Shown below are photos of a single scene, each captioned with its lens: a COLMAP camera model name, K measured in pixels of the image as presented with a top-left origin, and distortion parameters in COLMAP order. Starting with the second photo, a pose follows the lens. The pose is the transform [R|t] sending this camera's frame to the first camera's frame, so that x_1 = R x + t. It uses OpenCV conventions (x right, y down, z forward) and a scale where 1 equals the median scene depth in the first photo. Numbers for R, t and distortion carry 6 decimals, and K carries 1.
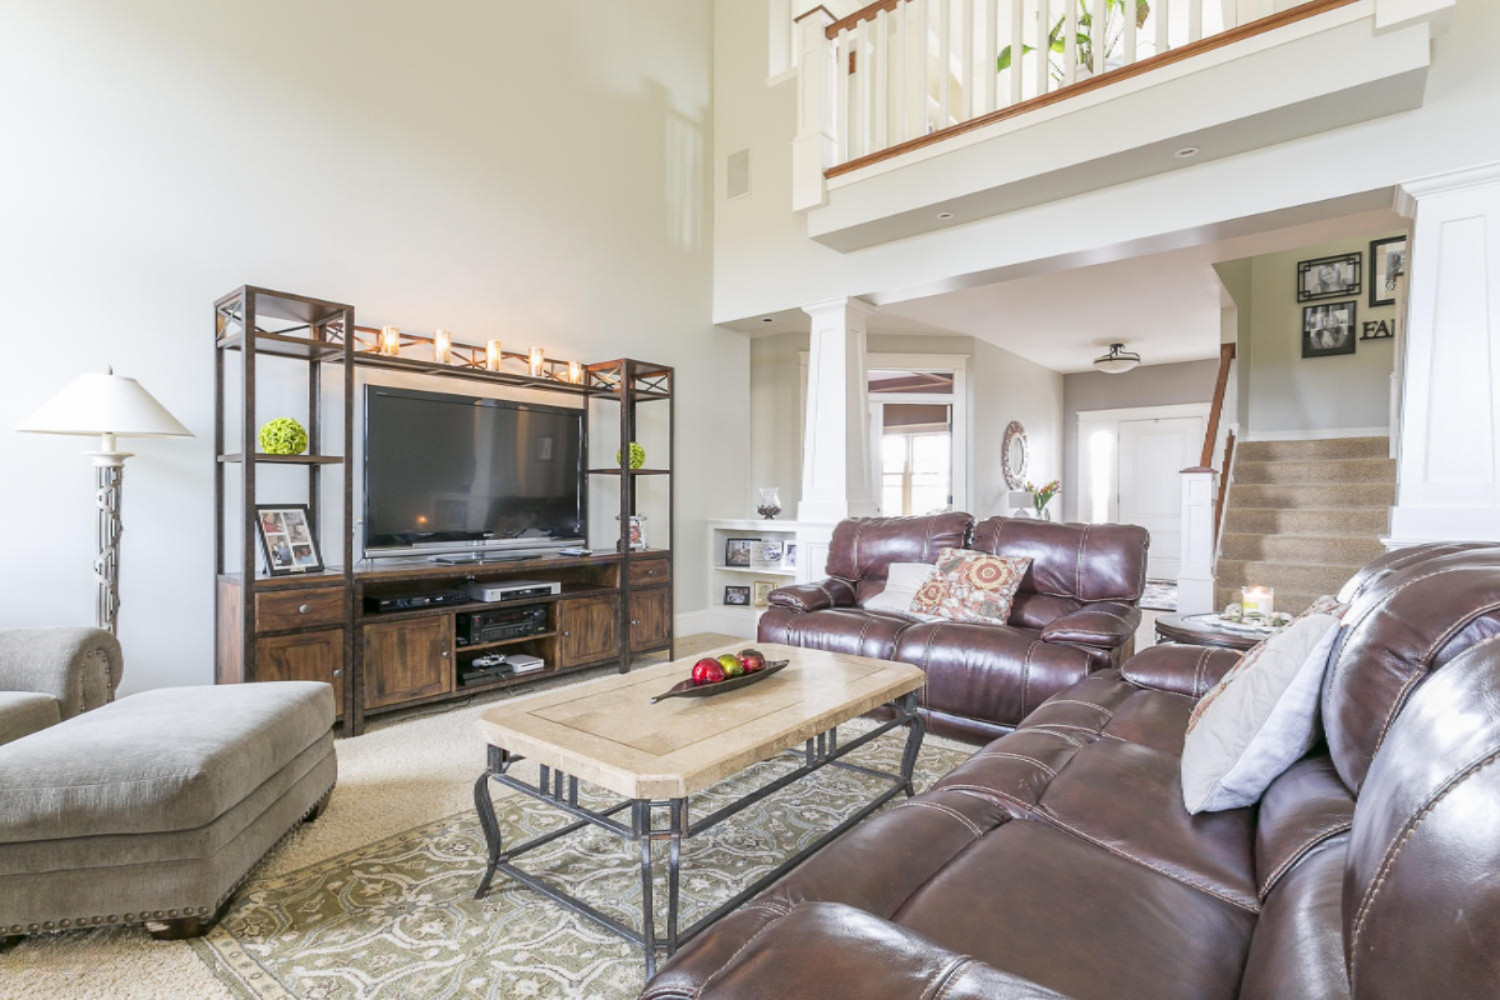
lens RADIAL K [[728.9, 0, 753.2], [0, 728.9, 494.4], [0, 0, 1]] dist [0.003708, -0.002395]
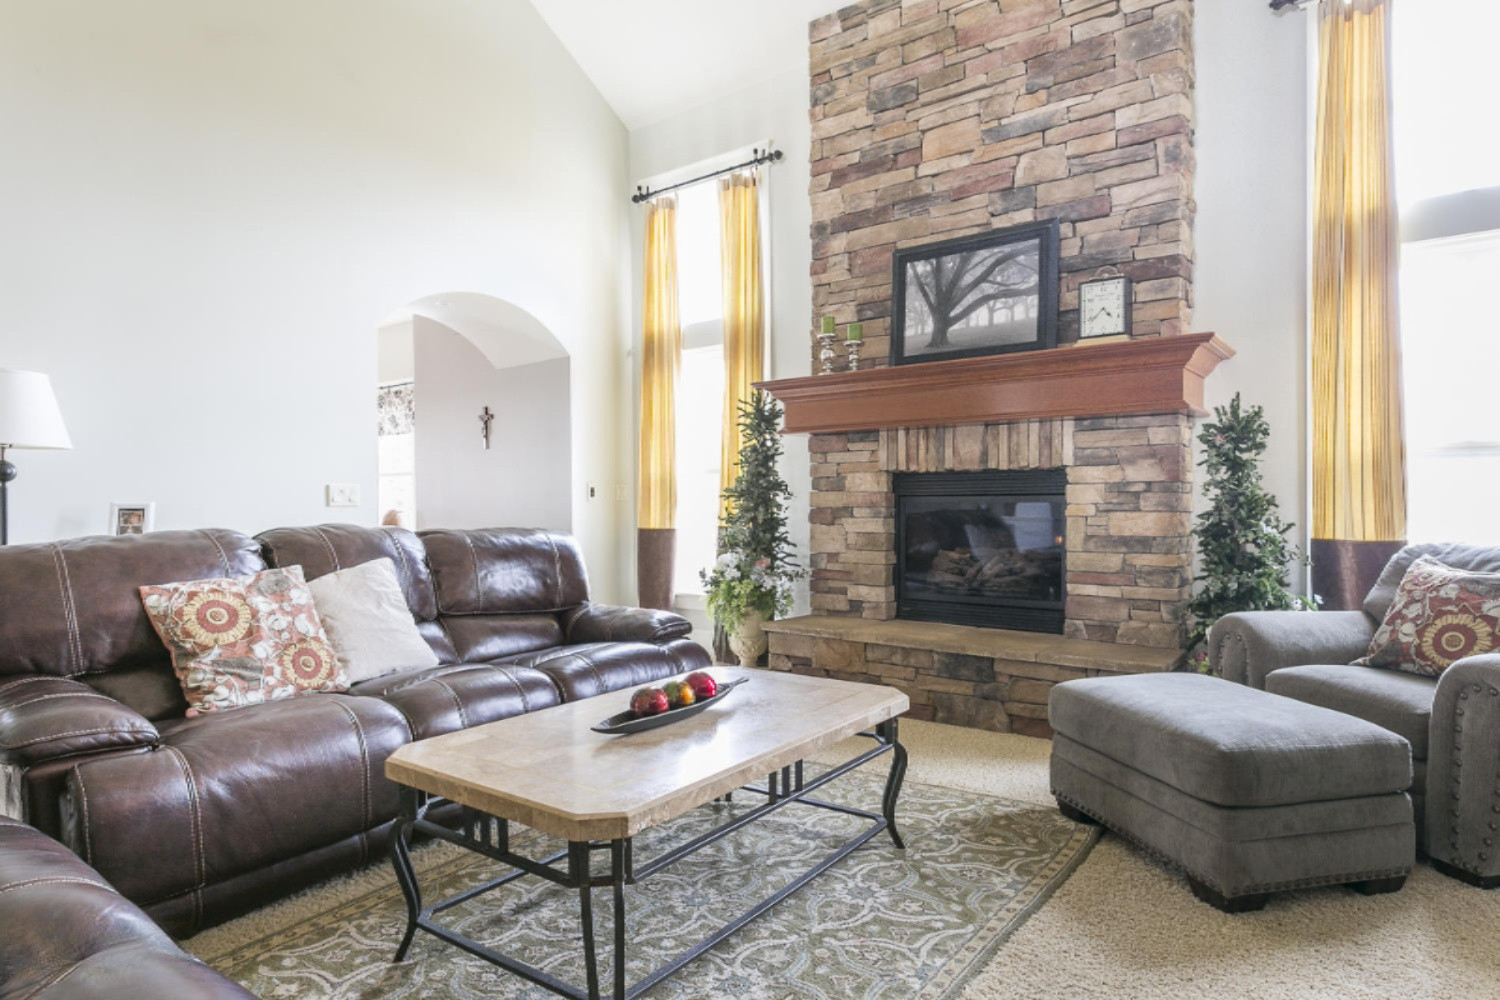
lens RADIAL K [[857.6, 0, 745.9], [0, 857.6, 511.1], [0, 0, 1]] dist [-0.015778, 0.012244]
pose [[-0.999208, 0.004461, -0.039545, -0.074651], [0.003827, 0.999863, 0.016095, 0.007008], [0.039611, 0.015931, -0.999088, 1.961683]]
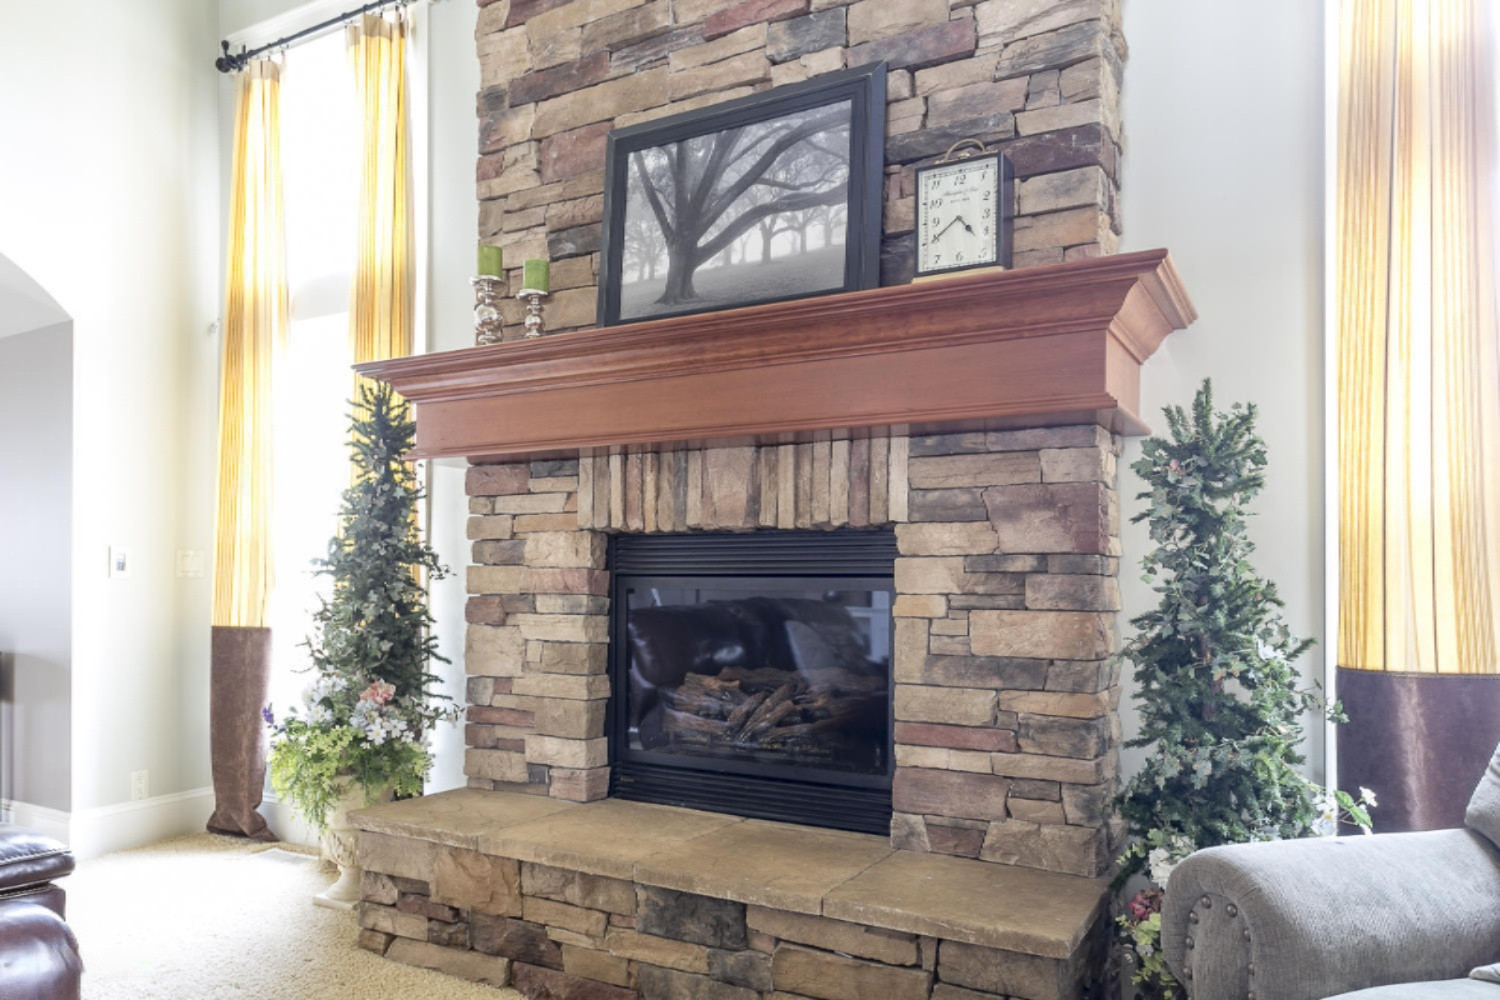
lens RADIAL K [[1038.8, 0, 734.1], [0, 1038.8, 568.5], [0, 0, 1]] dist [-0.000482, 0.004597]
pose [[-0.983726, -0.009524, -0.179423, -0.425642], [-0.008327, 0.999938, -0.007425, 0.005234], [0.179483, -0.005810, -0.983744, 1.315069]]
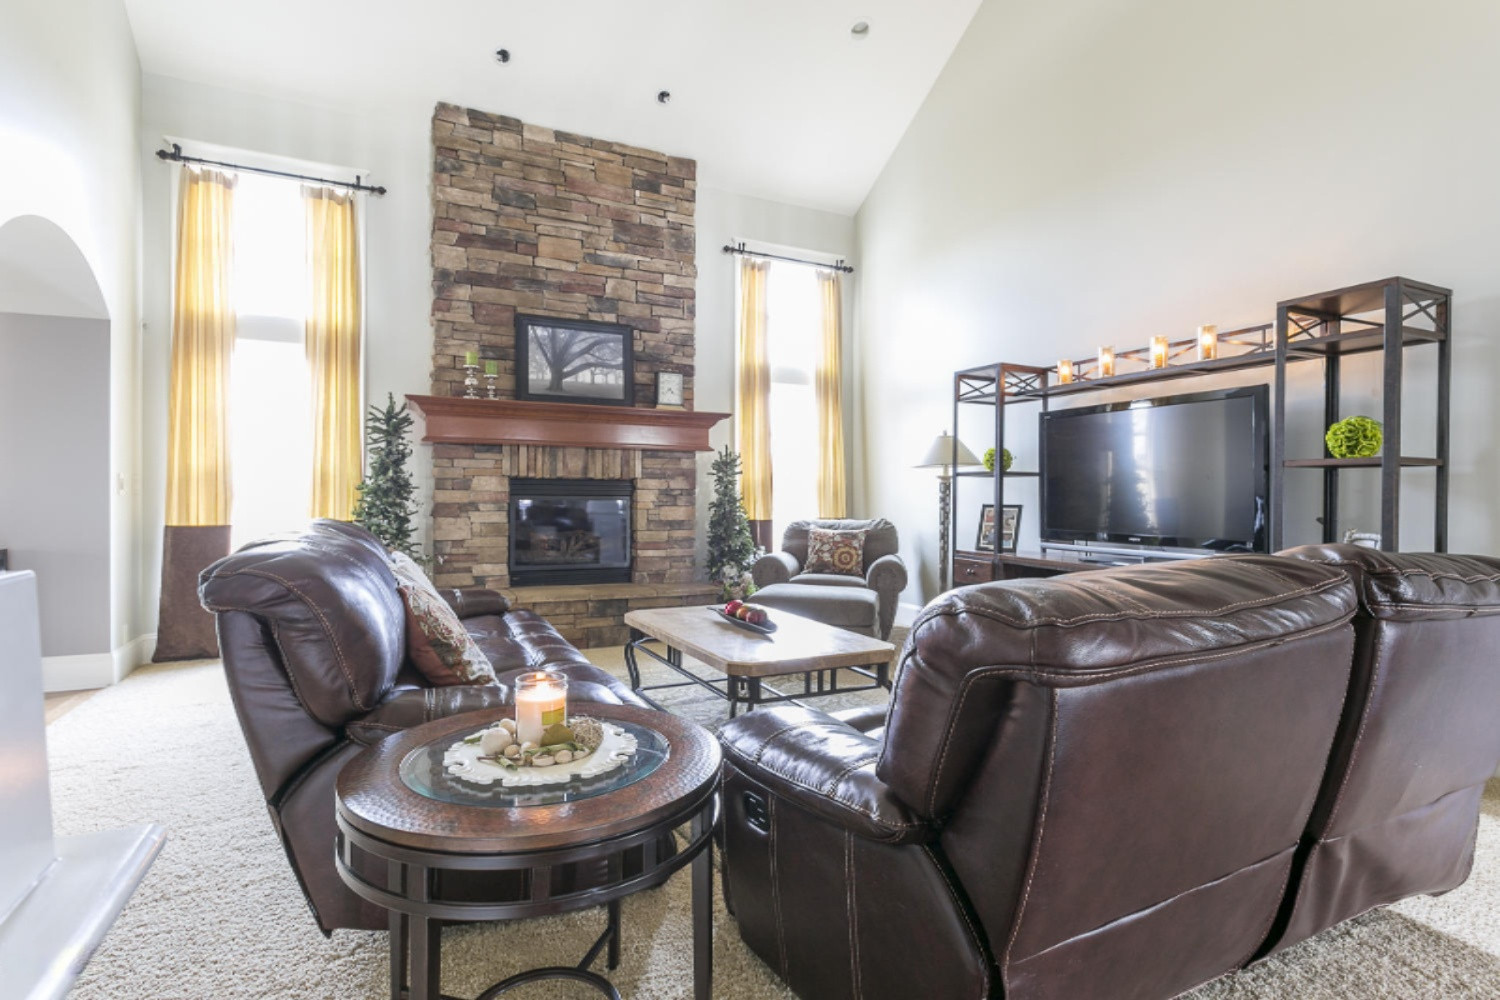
lens RADIAL K [[728.9, 0, 721.7], [0, 728.9, 492.9], [0, 0, 1]] dist [0.003708, -0.002395]
pose [[-0.434220, -0.013052, -0.900712, 1.277321], [-0.010947, 0.999898, -0.009212, 0.013419], [0.900740, 0.005860, -0.434319, 1.550927]]
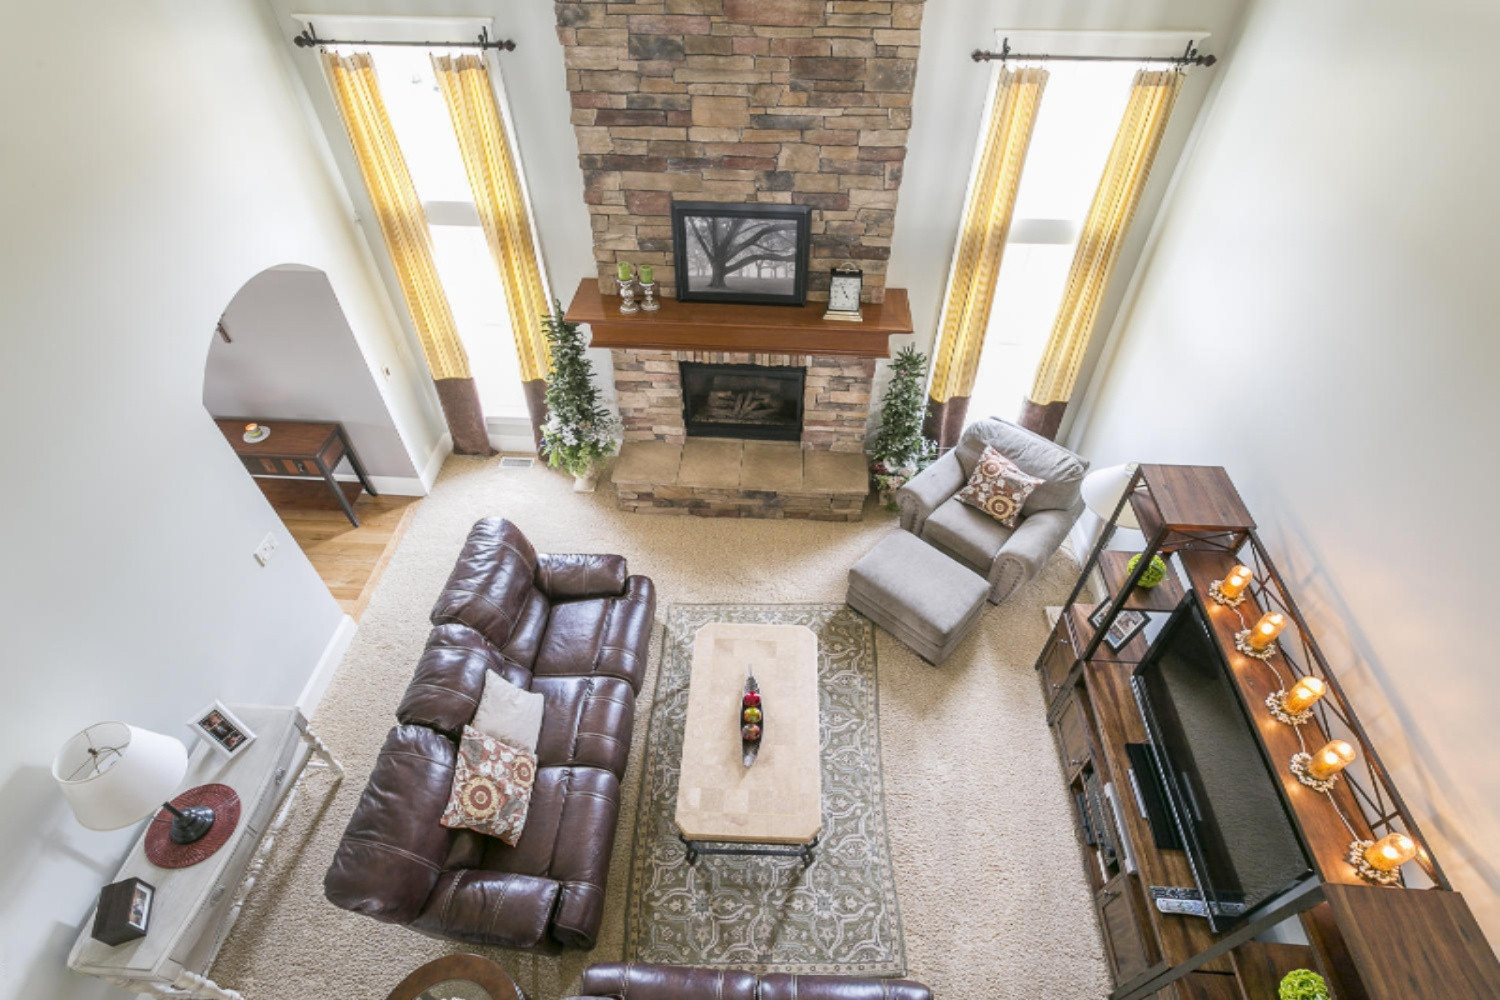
lens RADIAL K [[728.9, 0, 745.5], [0, 728.9, 496.2], [0, 0, 1]] dist [0.003708, -0.002395]
pose [[-0.806172, 0.420756, -0.415995, 0.497756], [0.000628, 0.703680, 0.710517, -1.413760], [0.591681, 0.572537, -0.567551, 1.672103]]
